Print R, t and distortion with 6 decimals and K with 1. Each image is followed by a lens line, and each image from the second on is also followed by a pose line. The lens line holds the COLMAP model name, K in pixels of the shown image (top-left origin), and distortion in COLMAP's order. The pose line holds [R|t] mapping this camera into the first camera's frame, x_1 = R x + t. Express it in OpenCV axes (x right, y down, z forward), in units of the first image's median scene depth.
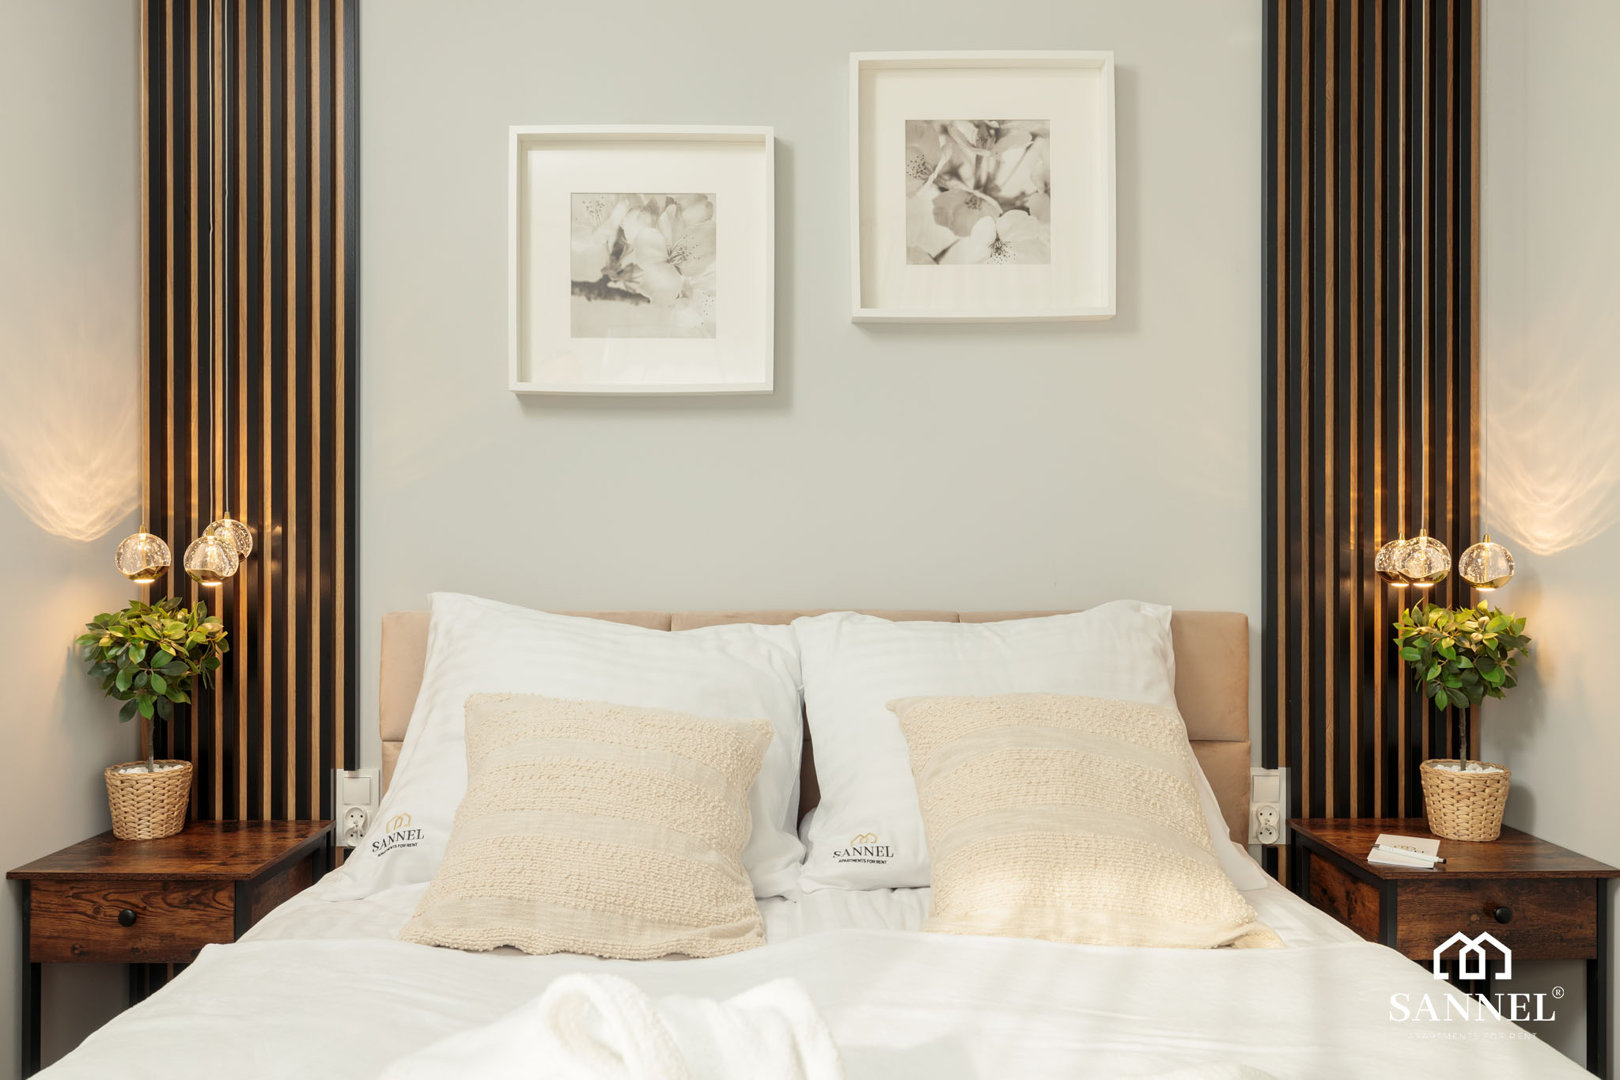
lens RADIAL K [[1230.2, 0, 810.4], [0, 1230.2, 557.8], [0, 0, 1]] dist [0.002751, 0.001419]
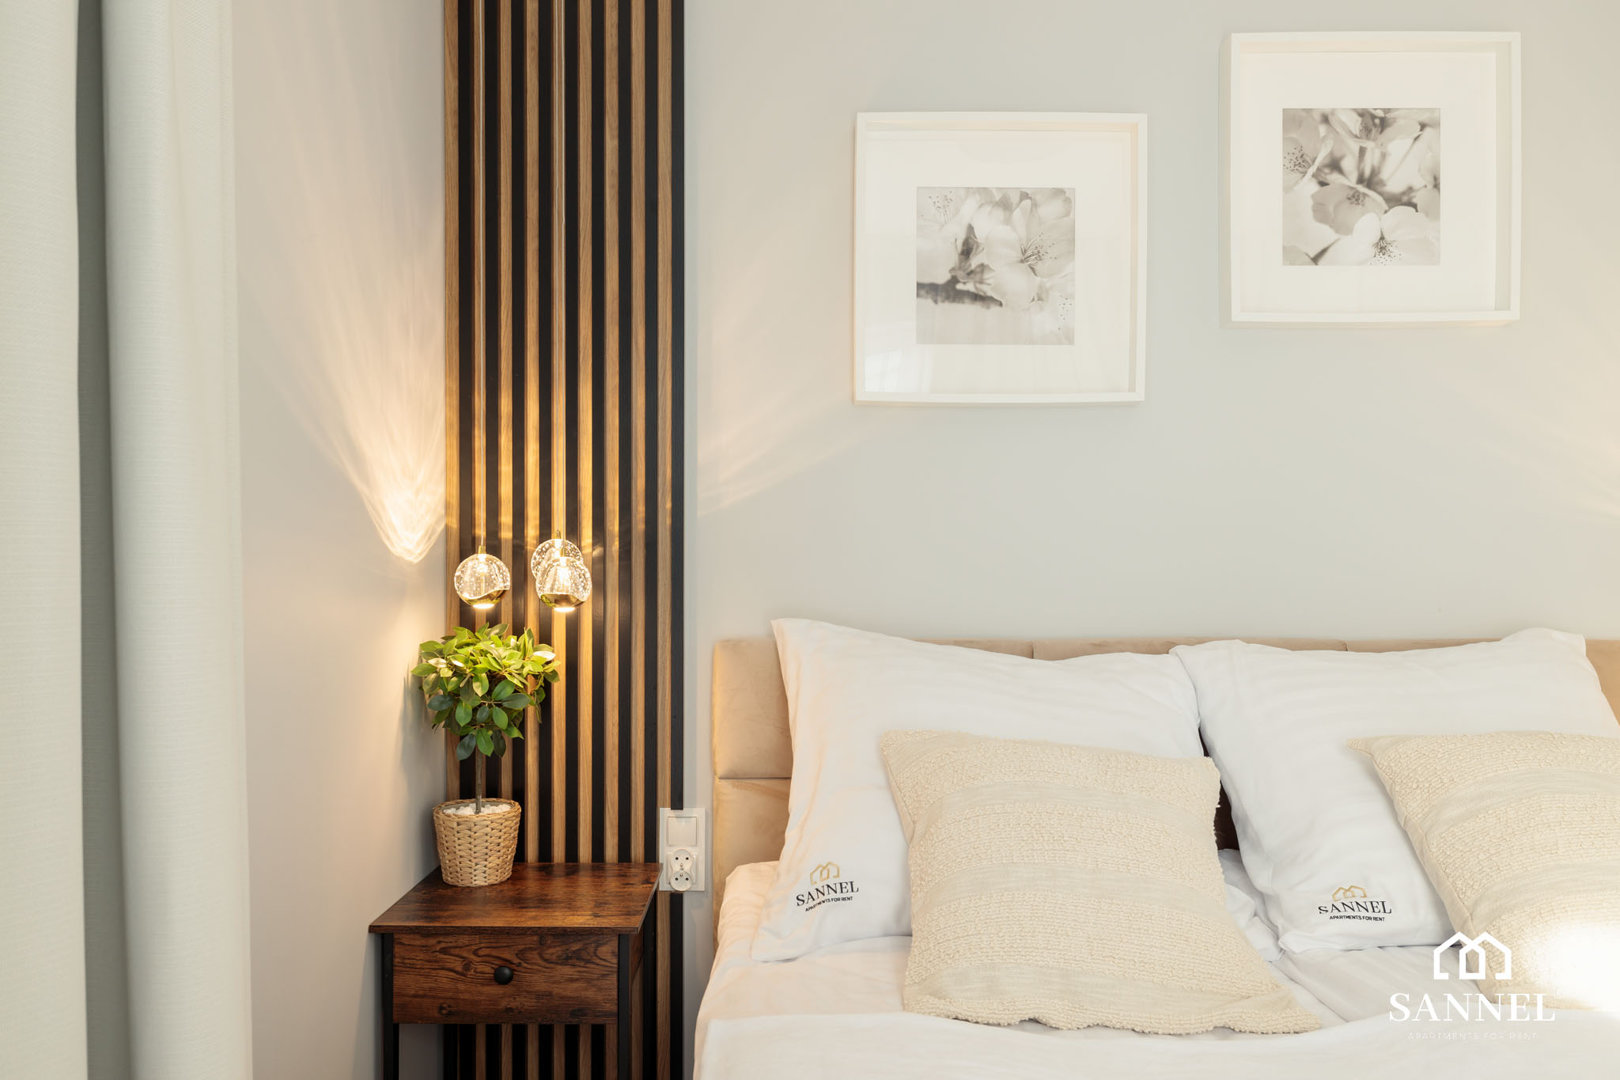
lens RADIAL K [[1198.6, 0, 809.7], [0, 1198.6, 597.7], [0, 0, 1]] dist [-0.000956, 0.004545]
pose [[0.999991, 0.001631, 0.003960, -0.280942], [-0.001676, 0.999933, 0.011453, 0.001880], [-0.003941, -0.011460, 0.999927, 0.097520]]
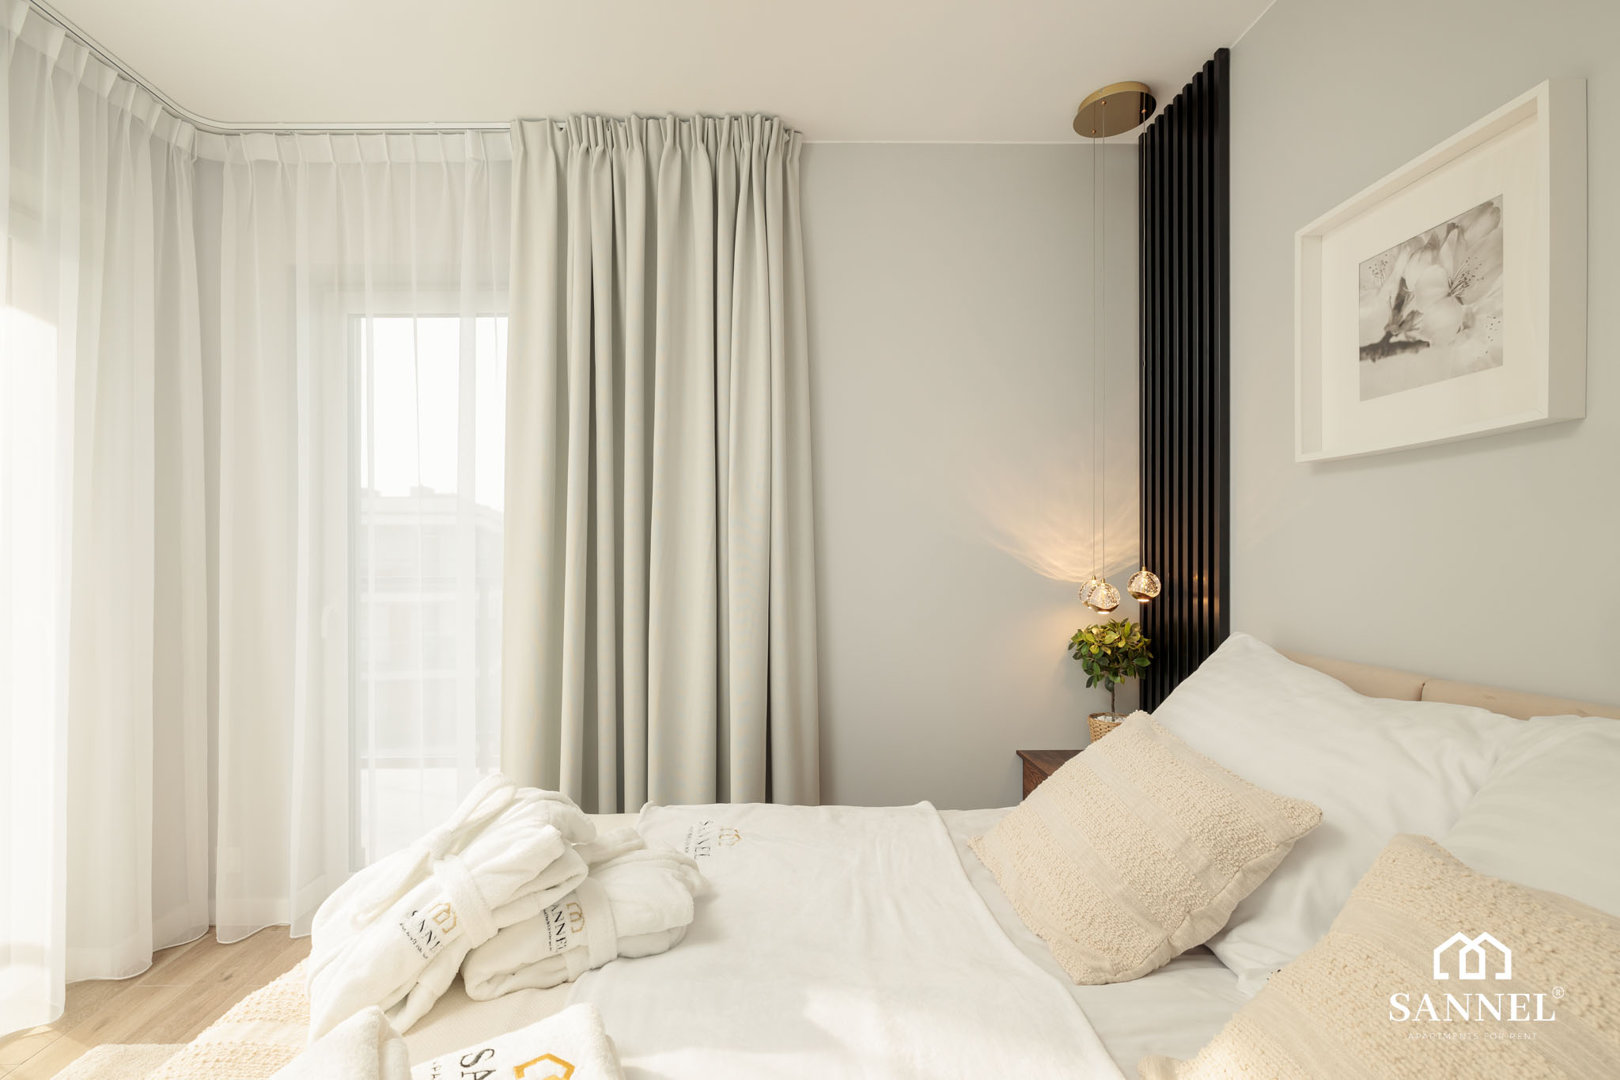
lens RADIAL K [[708.2, 0, 756.6], [0, 708.2, 561.8], [0, 0, 1]] dist [0.001448, 0.000055]
pose [[0.011618, 0.004727, -0.999921, 0.407200], [0.002842, 0.999985, 0.004760, -0.048015], [0.999928, -0.002897, 0.011605, 0.486035]]
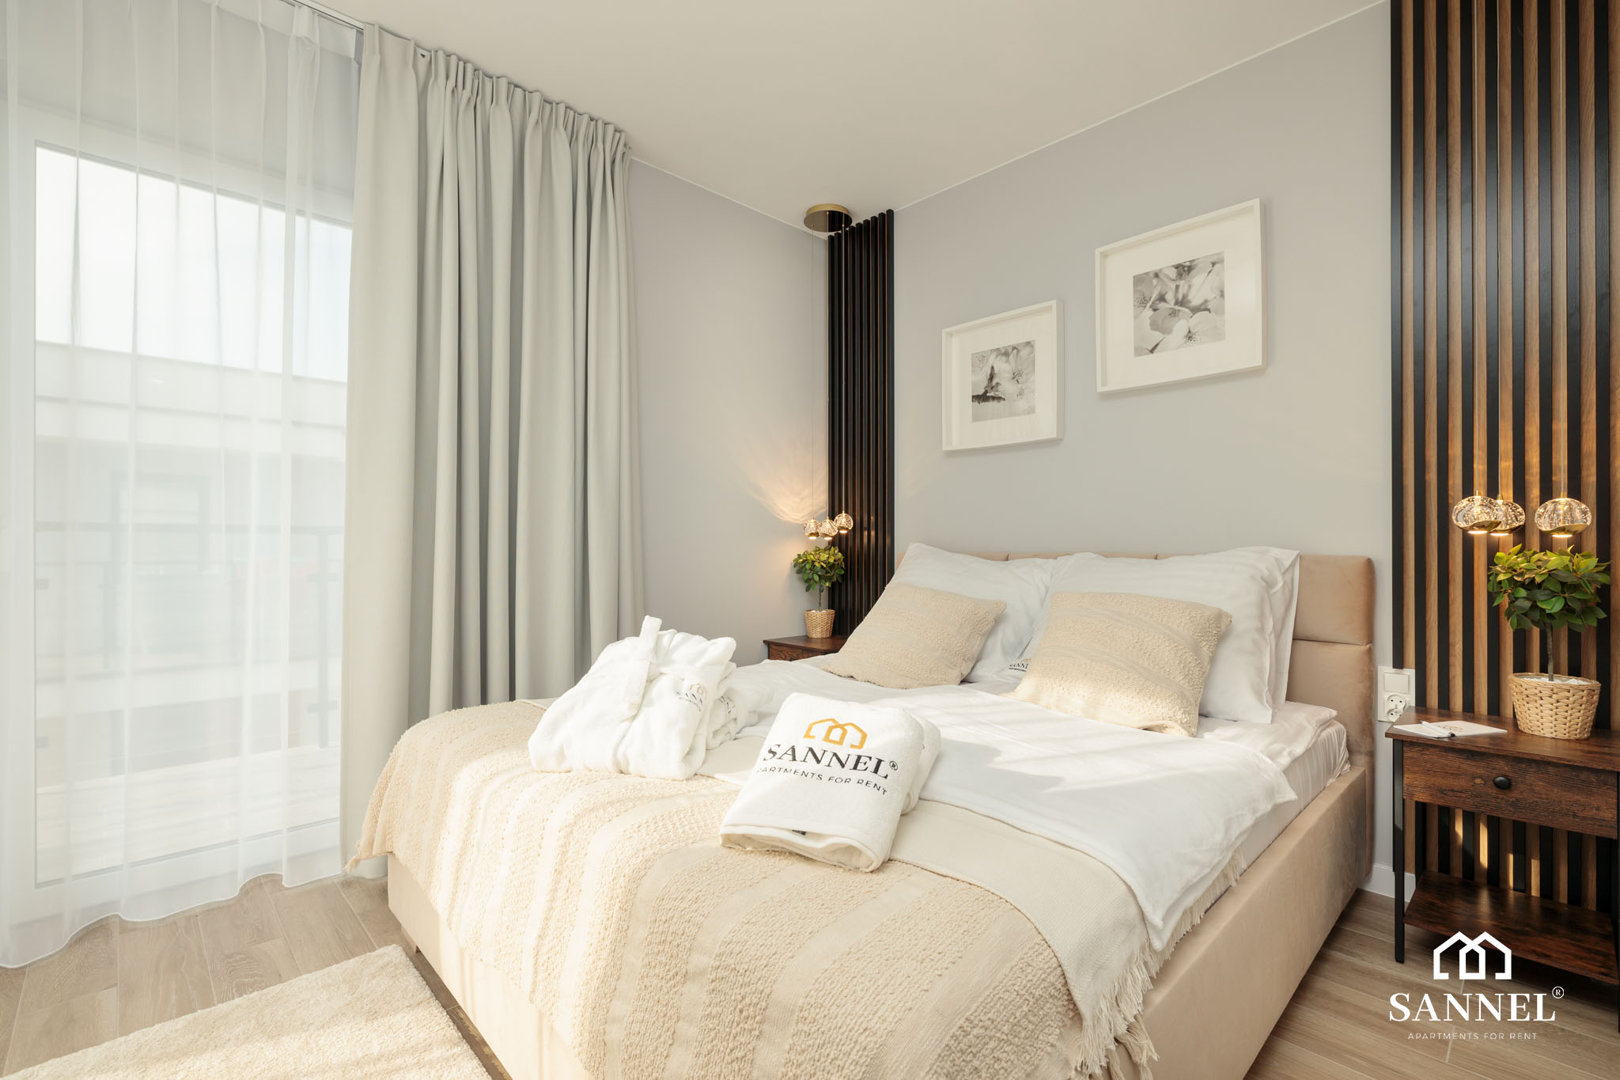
lens RADIAL K [[707.6, 0, 793.5], [0, 707.6, 543.8], [0, 0, 1]] dist [-0.000516, 0.000097]
pose [[0.683052, -0.001046, -0.730369, 0.486040], [-0.003066, 0.999986, -0.004300, 0.035007], [0.730363, 0.005176, 0.683039, -0.048003]]
